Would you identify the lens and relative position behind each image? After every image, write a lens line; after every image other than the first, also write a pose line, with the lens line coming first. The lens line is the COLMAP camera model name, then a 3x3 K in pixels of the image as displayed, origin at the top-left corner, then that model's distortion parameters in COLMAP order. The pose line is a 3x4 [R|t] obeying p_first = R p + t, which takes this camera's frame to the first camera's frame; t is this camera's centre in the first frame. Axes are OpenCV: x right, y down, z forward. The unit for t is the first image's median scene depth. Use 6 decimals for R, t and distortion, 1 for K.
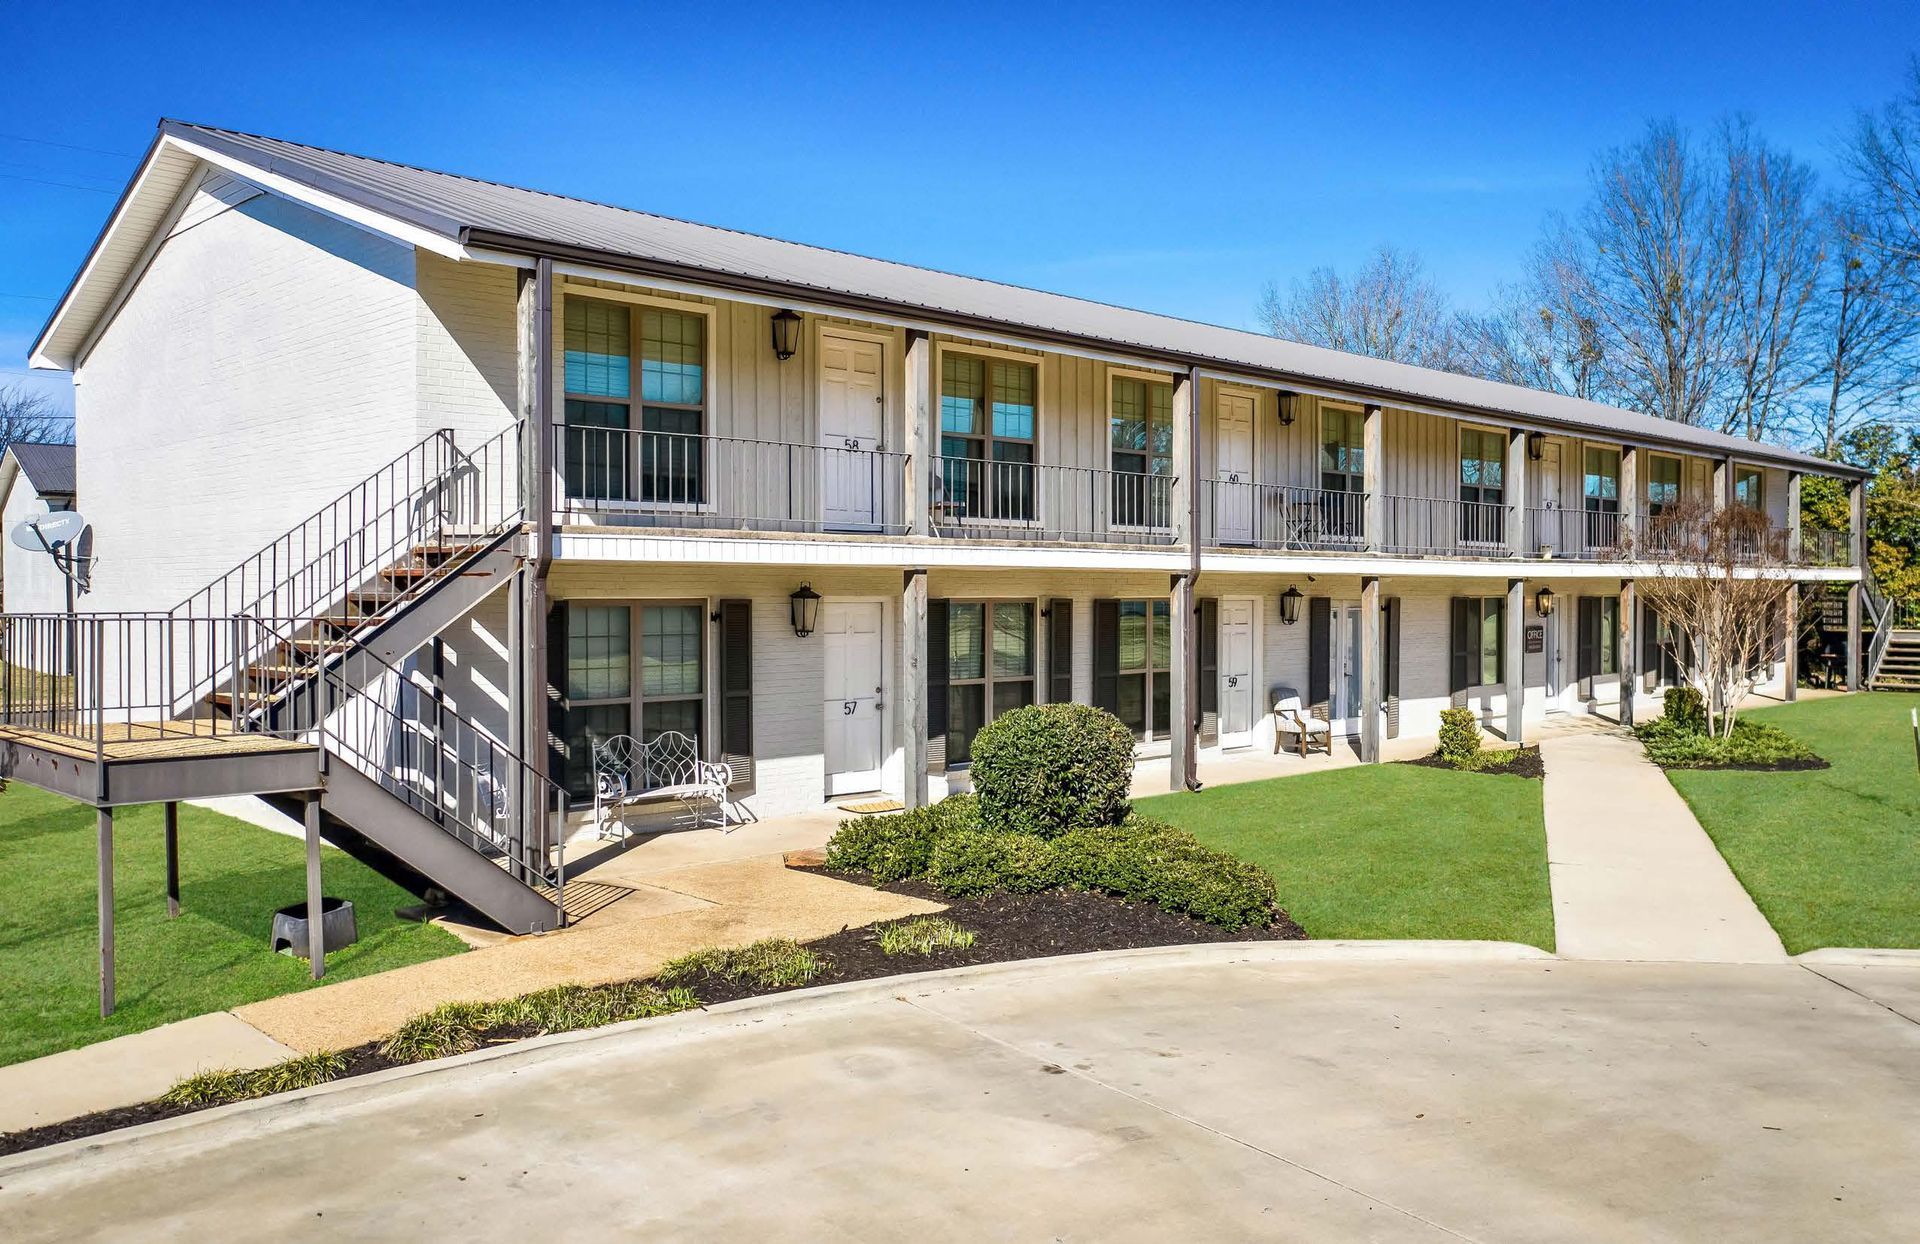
lens RADIAL K [[1567.6, 0, 955.9], [0, 1567.6, 657.5], [0, 0, 1]] dist [-0.026987, -0.001640]
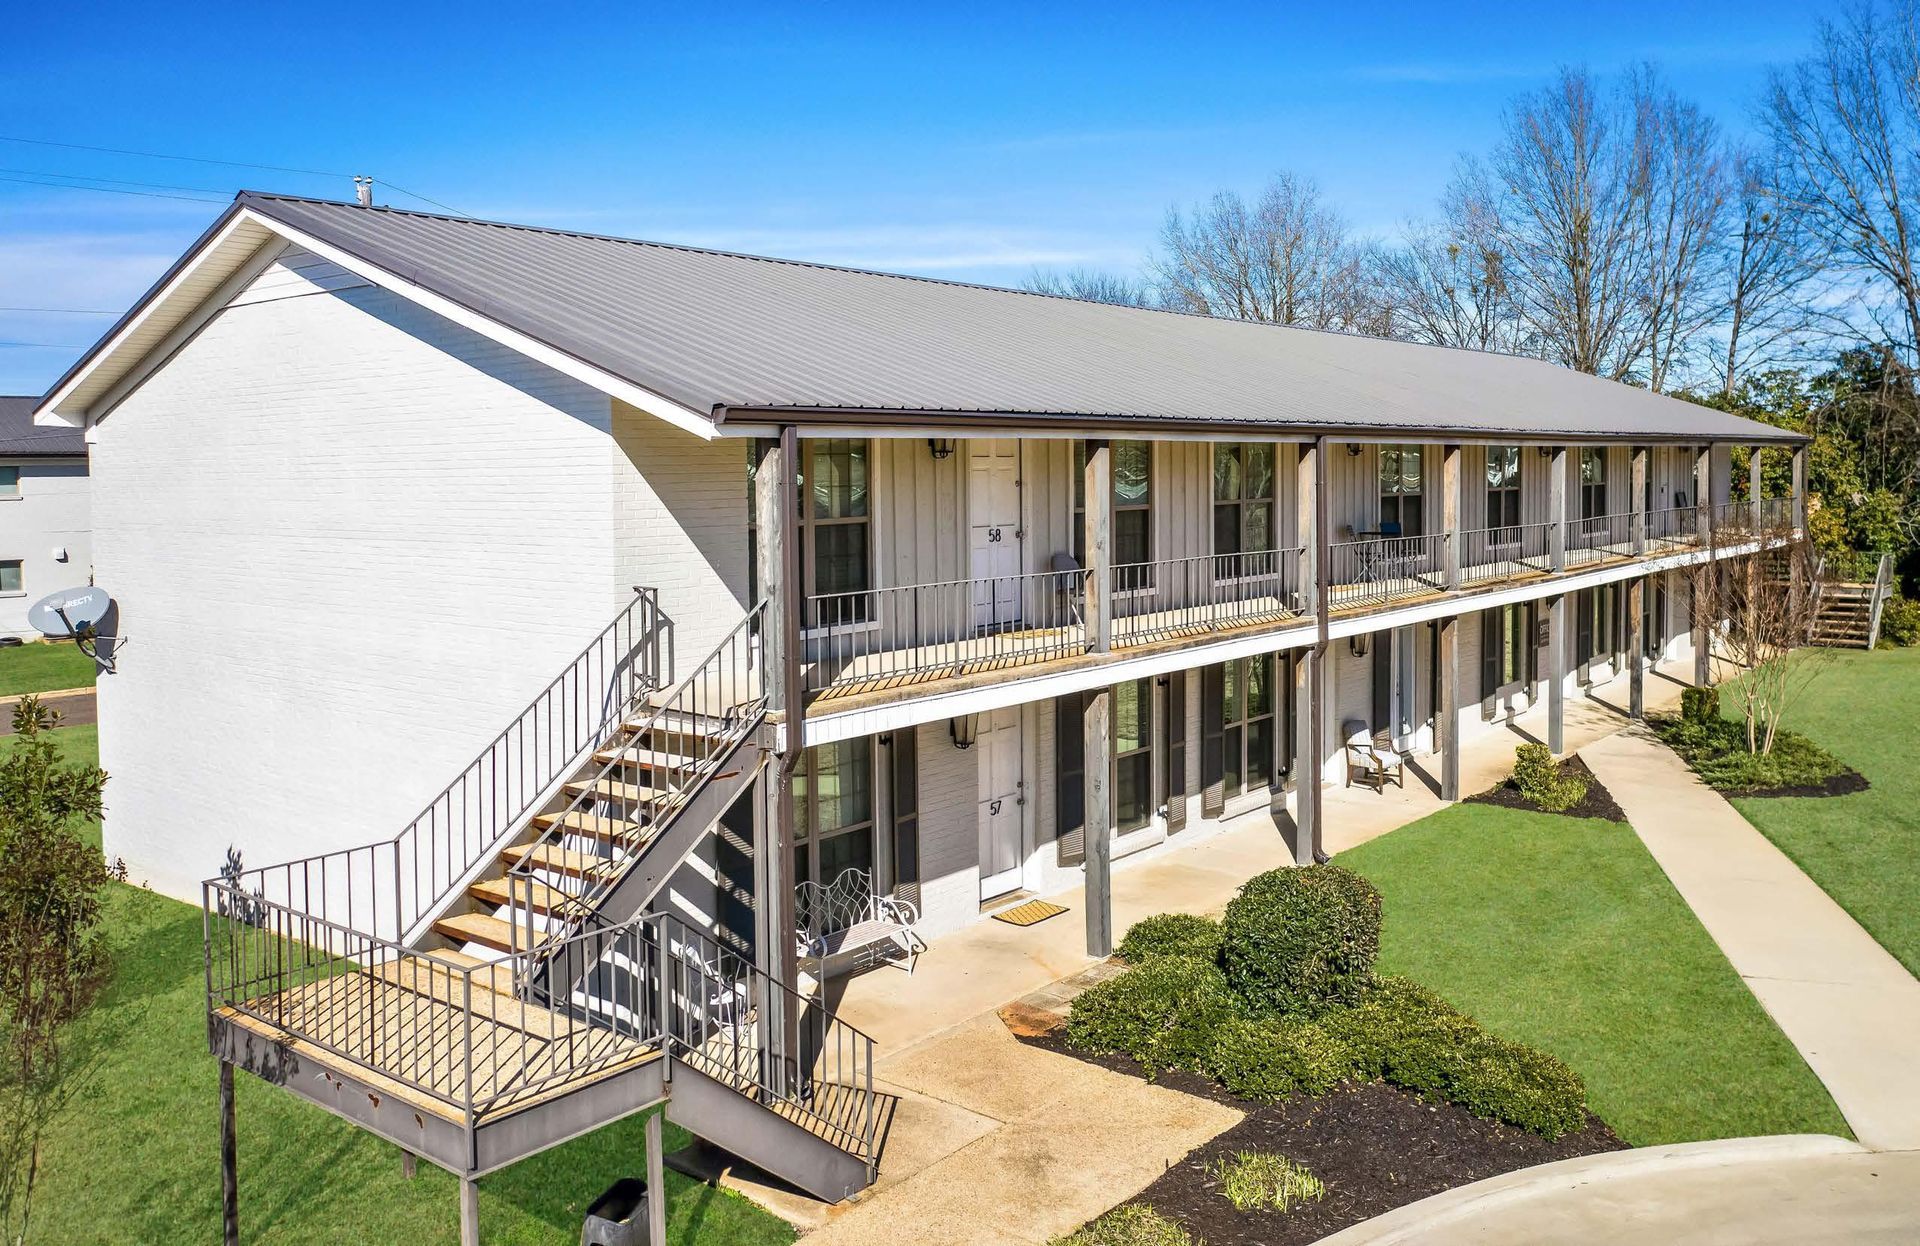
lens RADIAL K [[1565.7, 0, 959.3], [0, 1565.7, 567.4], [0, 0, 1]] dist [-0.032192, 0.002489]
pose [[0.994522, -0.017429, 0.103063, -0.197666], [0.015283, 0.999650, 0.021571, -0.144954], [-0.103403, -0.019878, 0.994441, 0.057299]]
